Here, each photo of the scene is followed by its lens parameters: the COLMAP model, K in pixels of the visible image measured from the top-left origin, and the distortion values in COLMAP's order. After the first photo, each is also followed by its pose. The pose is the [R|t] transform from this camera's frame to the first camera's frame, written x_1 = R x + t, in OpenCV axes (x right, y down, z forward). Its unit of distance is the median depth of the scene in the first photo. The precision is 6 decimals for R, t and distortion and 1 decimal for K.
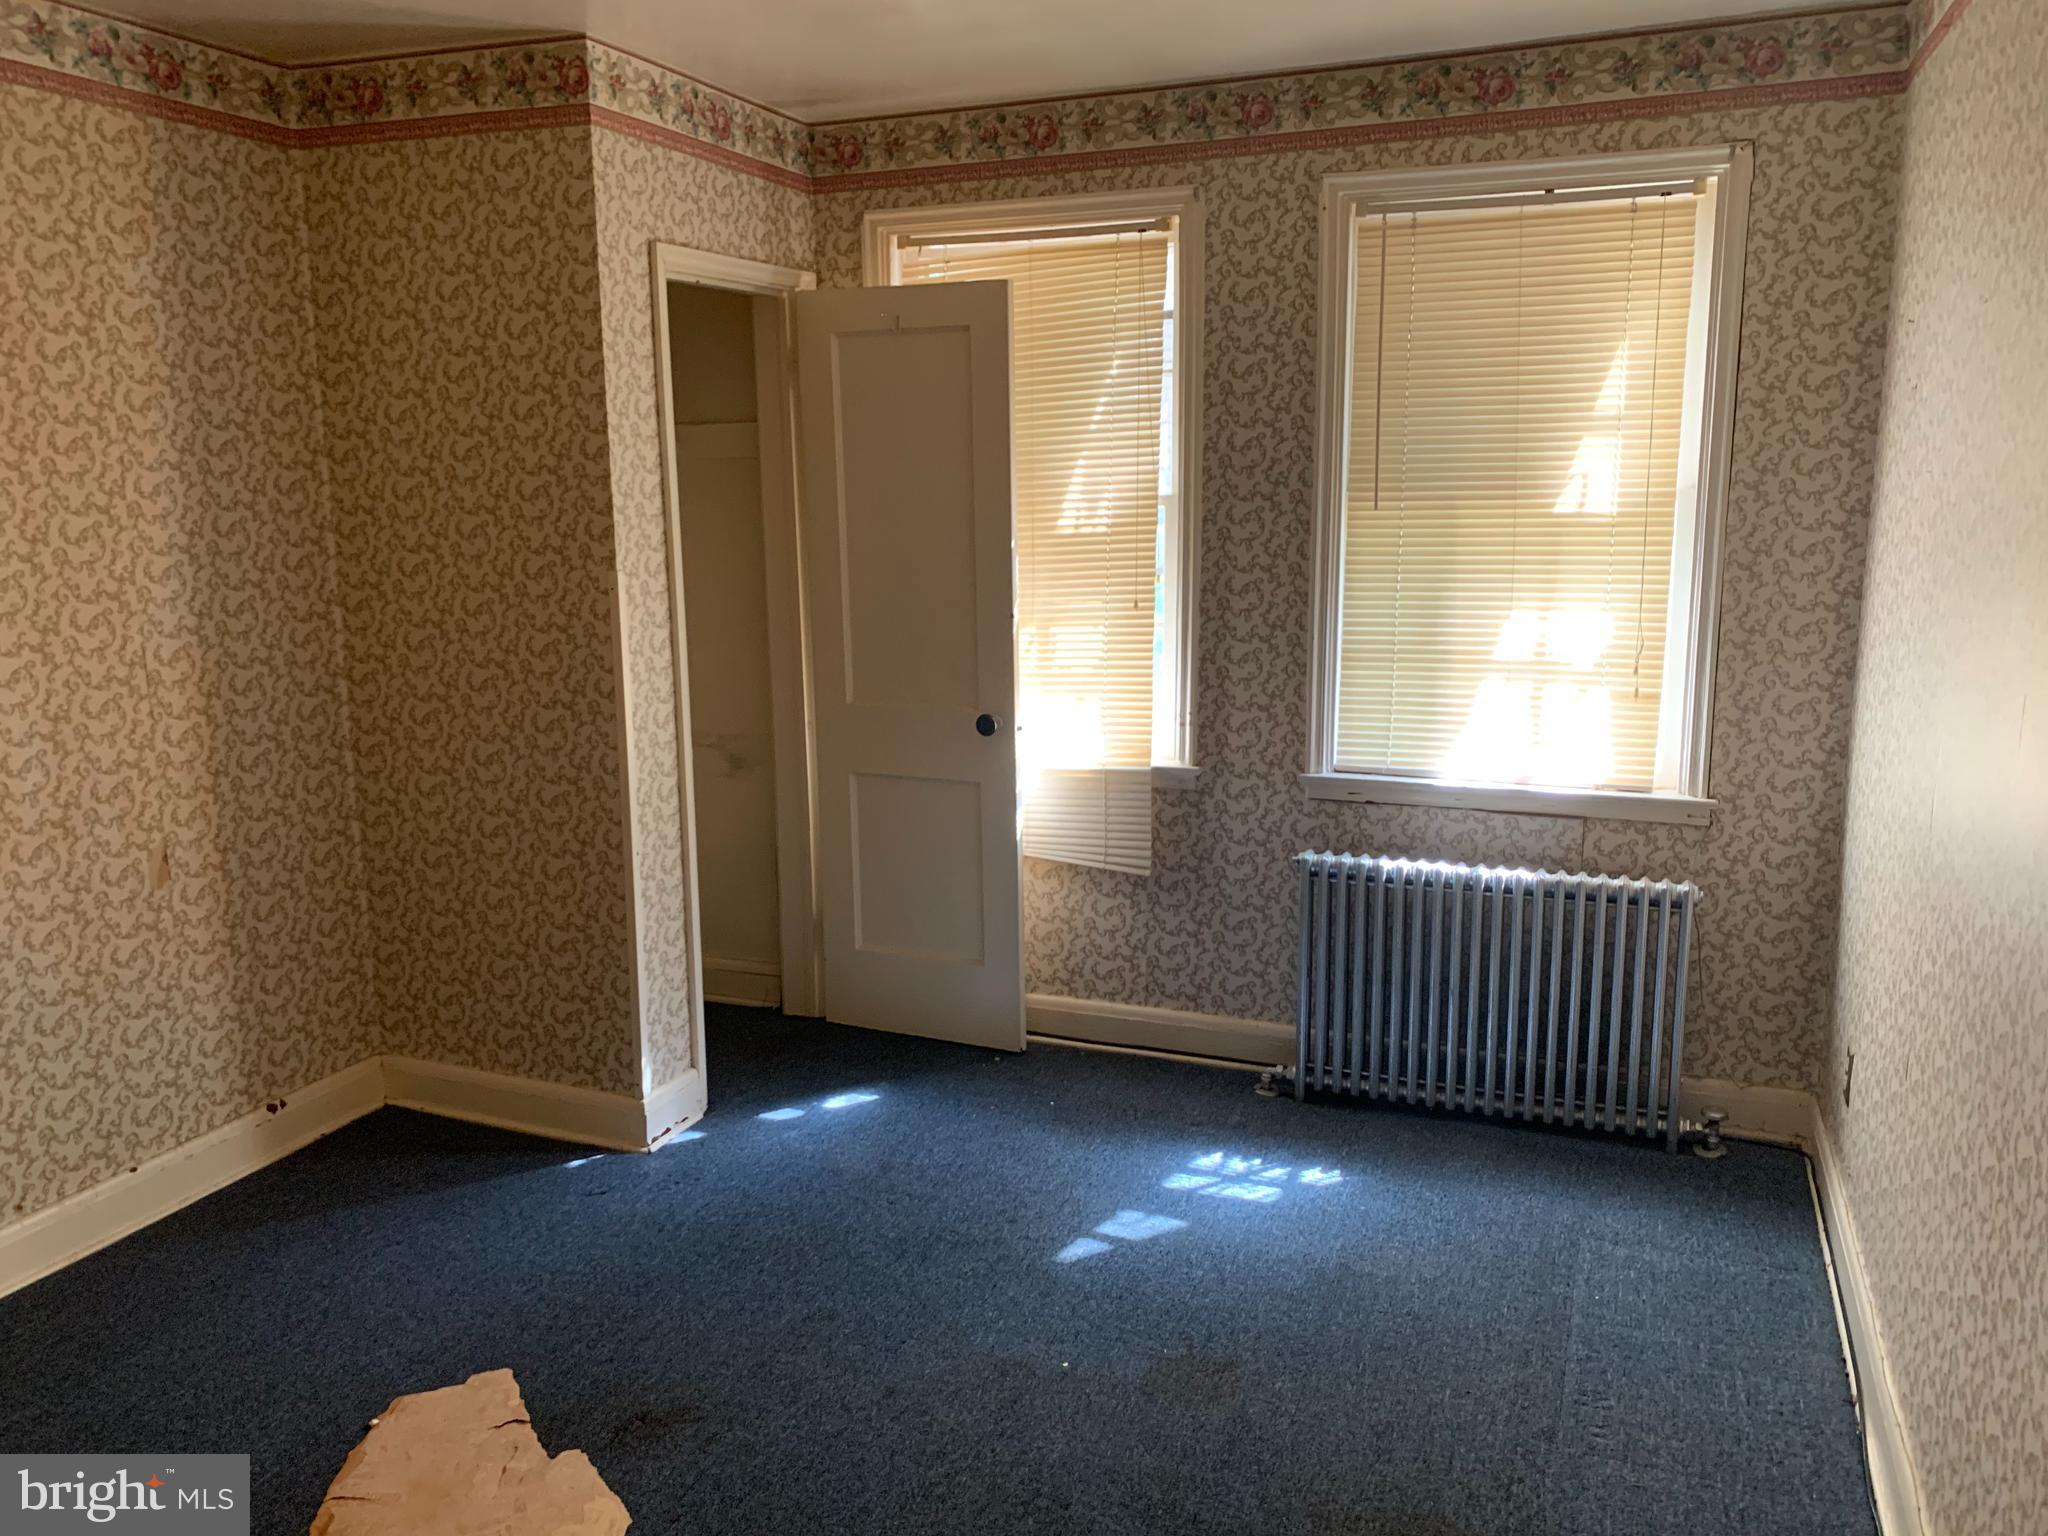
lens RADIAL K [[1560.7, 0, 1023.1], [0, 1560.7, 772.2], [0, 0, 1]] dist [0.030733, -0.045560]
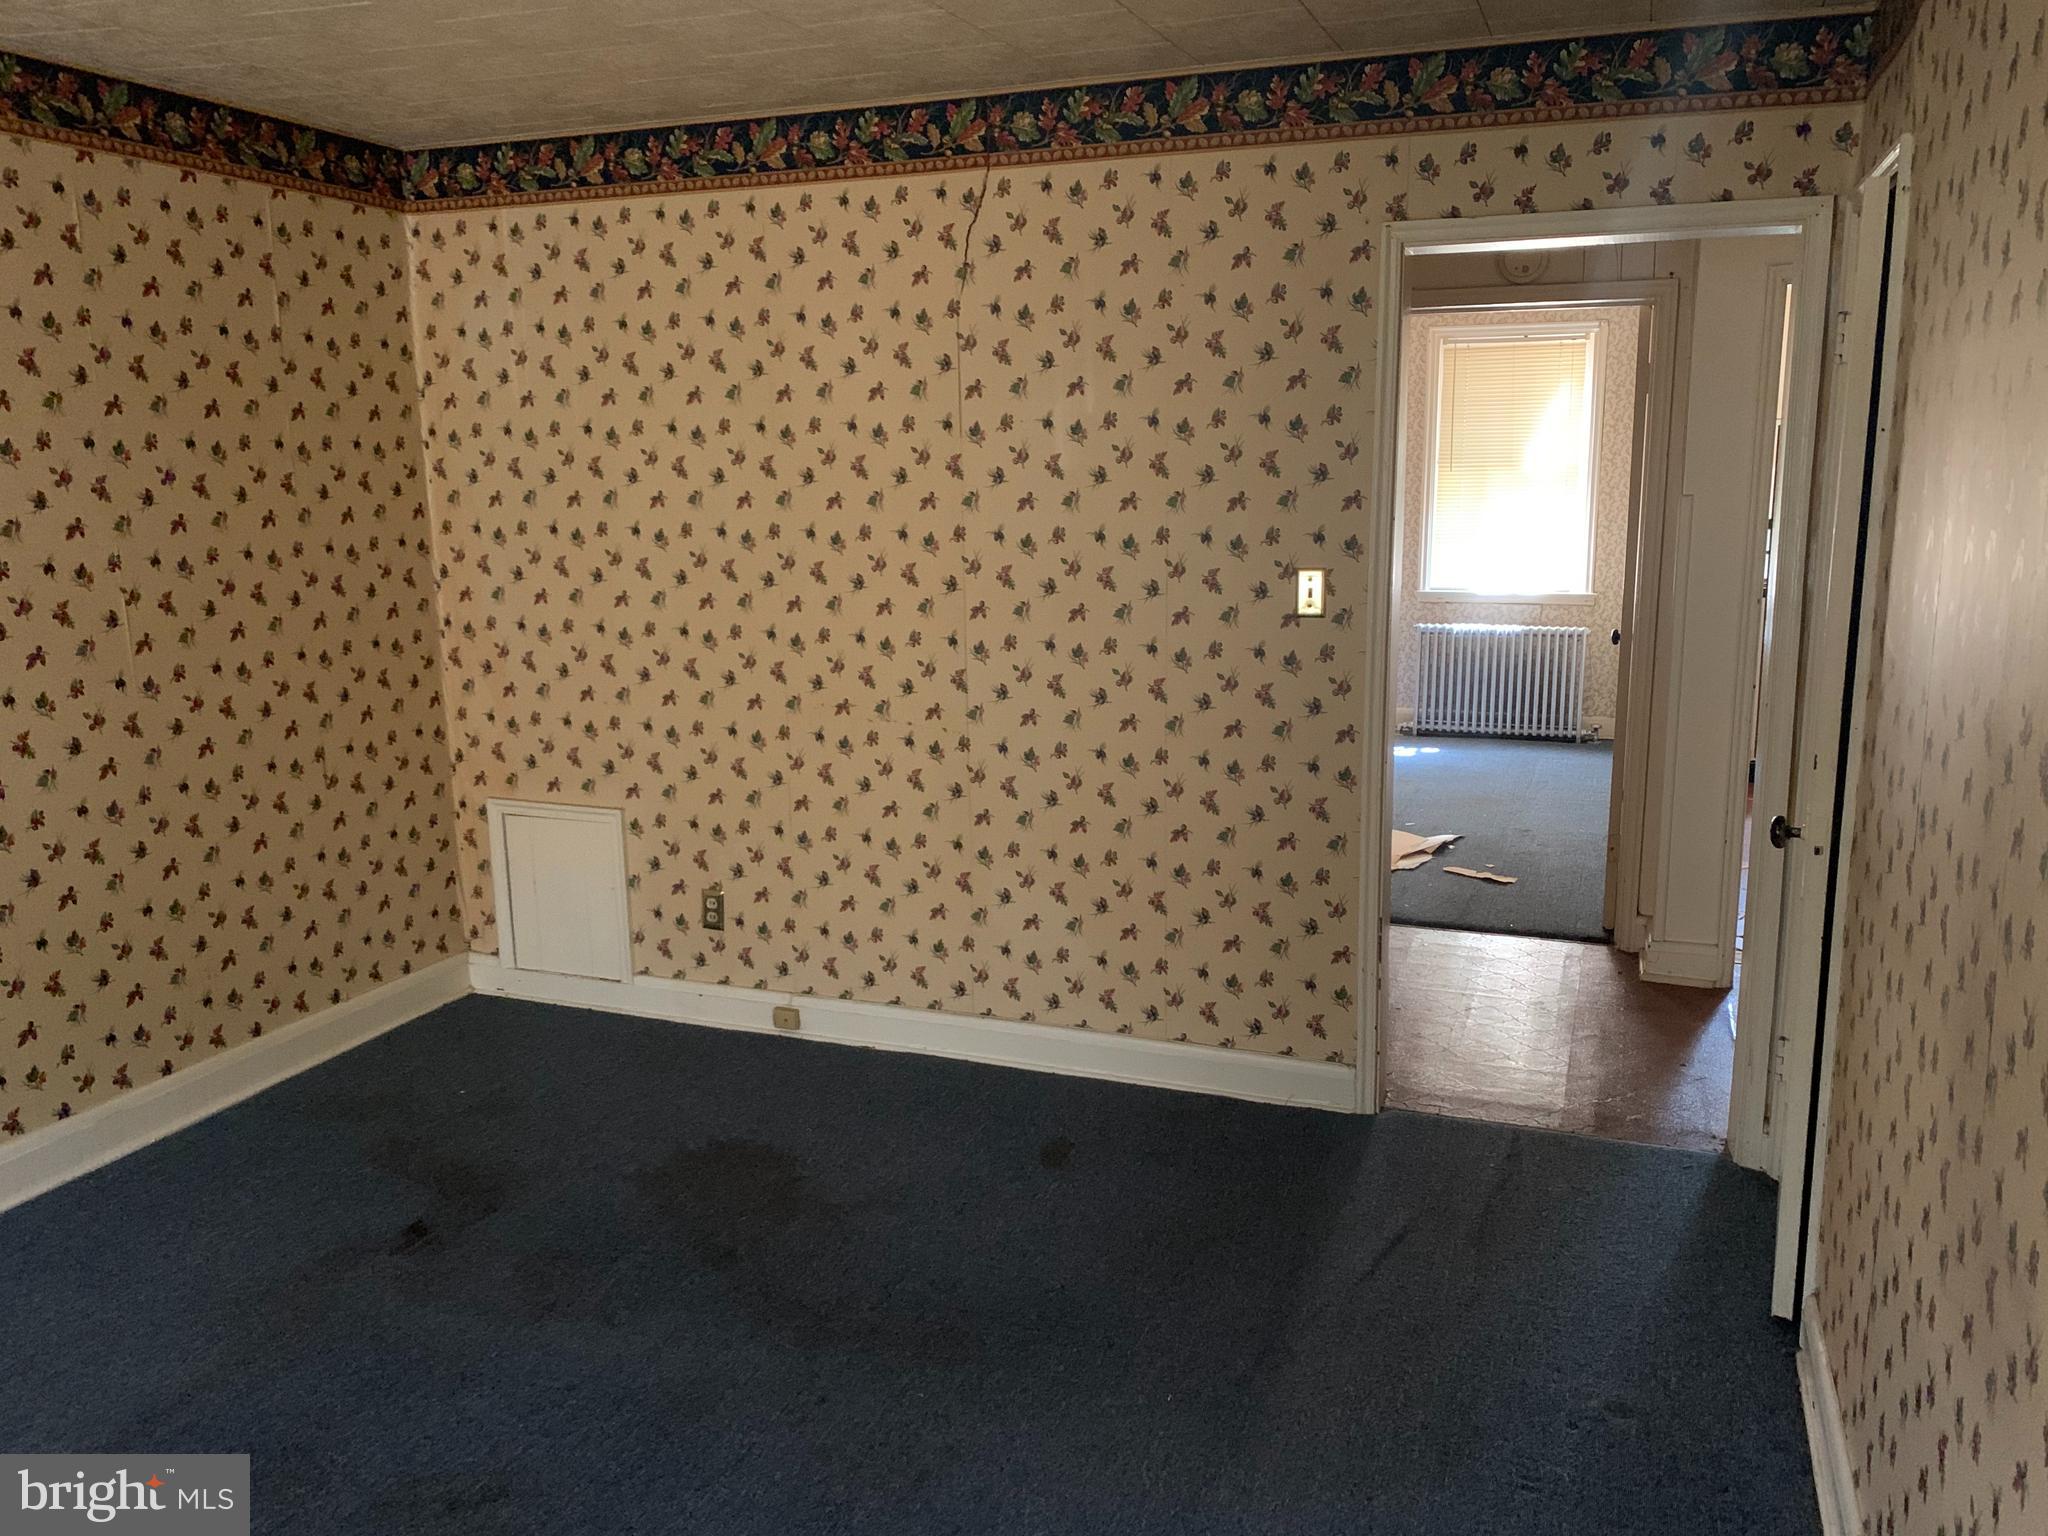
lens RADIAL K [[1560.7, 0, 1026.2], [0, 1560.7, 771.8], [0, 0, 1]] dist [0.030733, -0.045560]
pose [[0.999943, 0.001039, 0.010647, -0.426140], [-0.000964, 0.999975, -0.007015, 0.292591], [-0.010654, 0.007005, 0.999919, -1.299706]]
